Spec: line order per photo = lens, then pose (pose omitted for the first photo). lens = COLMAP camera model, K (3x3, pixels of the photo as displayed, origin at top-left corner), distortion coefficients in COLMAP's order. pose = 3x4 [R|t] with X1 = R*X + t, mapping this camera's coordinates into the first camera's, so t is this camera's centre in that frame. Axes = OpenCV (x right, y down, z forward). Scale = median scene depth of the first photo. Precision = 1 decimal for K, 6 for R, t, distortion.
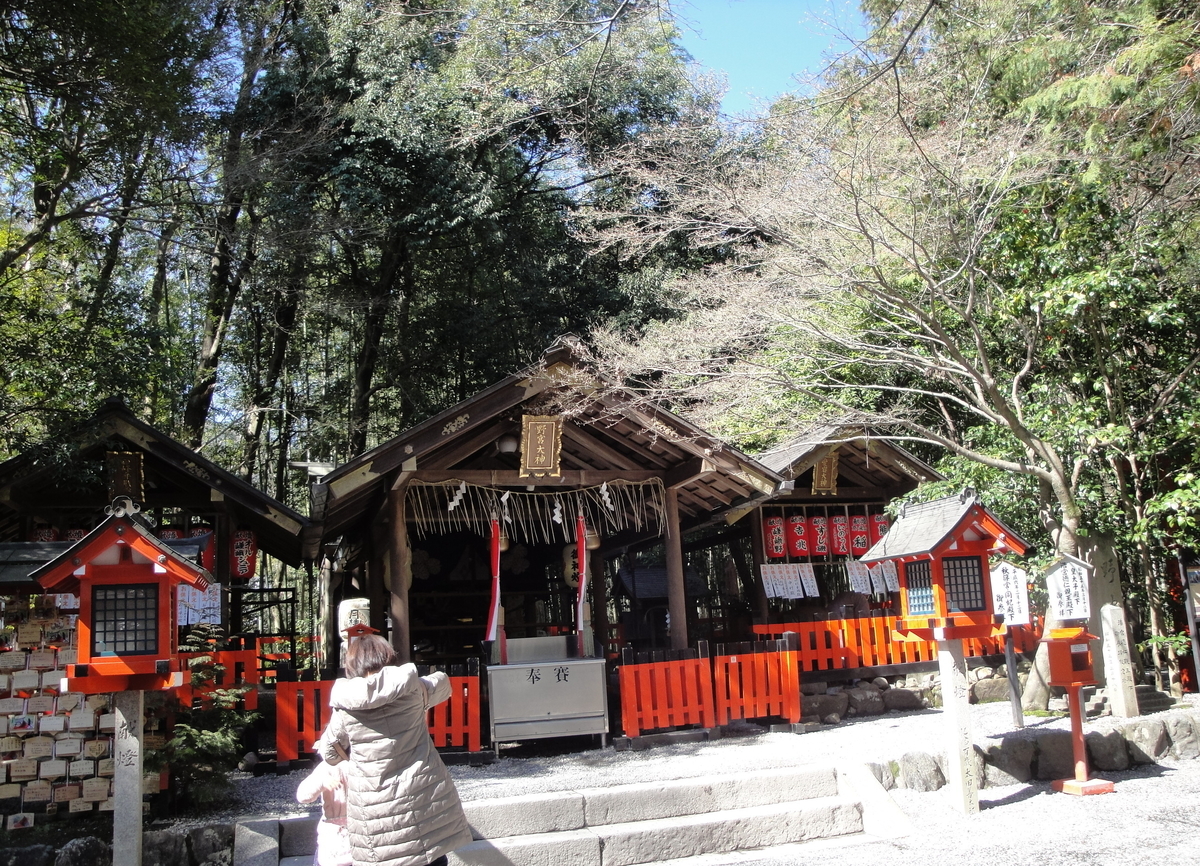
lens RADIAL K [[992.8, 0, 600.6], [0, 992.8, 432.3], [0, 0, 1]] dist [-0.119170, -0.001486]
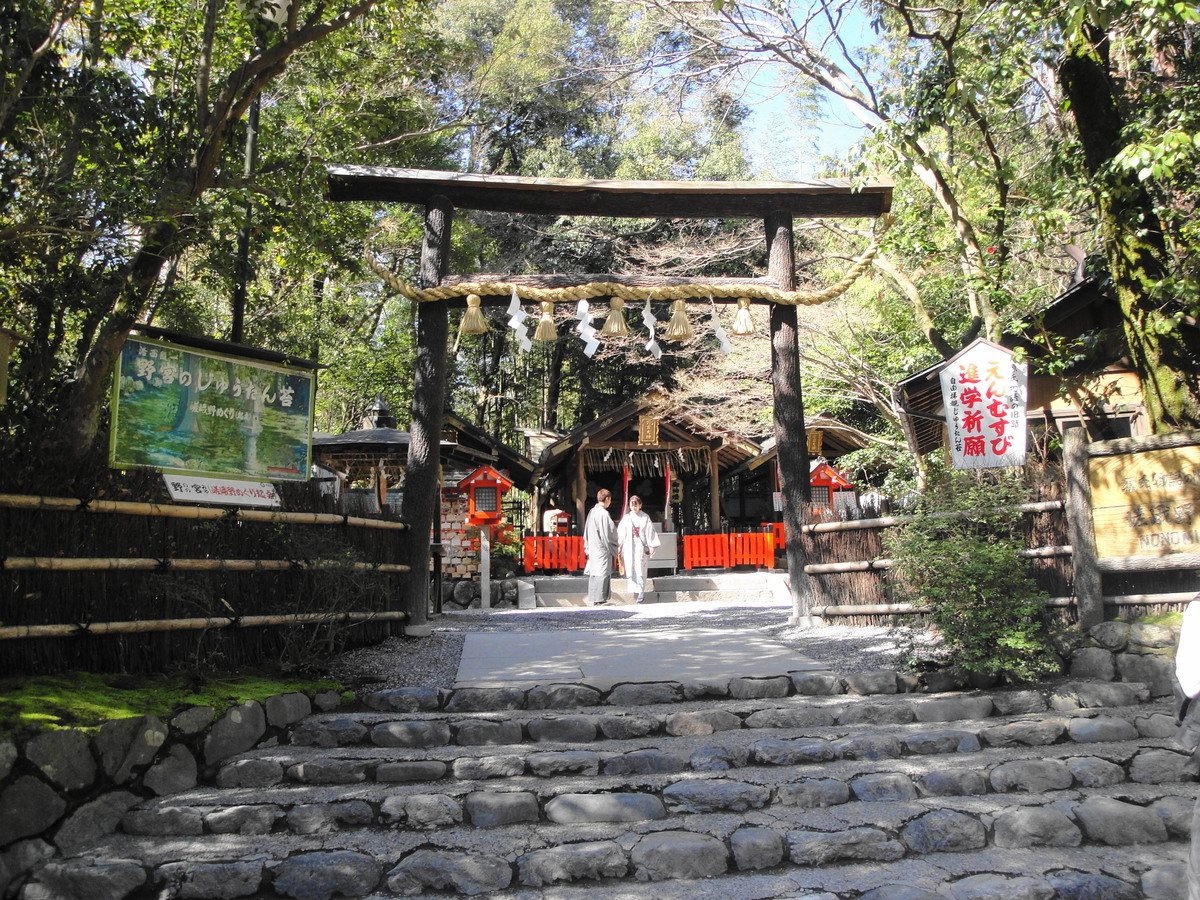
lens RADIAL K [[982.0, 0, 599.9], [0, 982.0, 450.1], [0, 0, 1]] dist [0.000542, 0.000081]
pose [[0.984328, 0.016220, -0.175601, 0.204946], [-0.003147, 0.997218, 0.074475, -0.099322], [0.176321, -0.072755, 0.981640, -1.053808]]
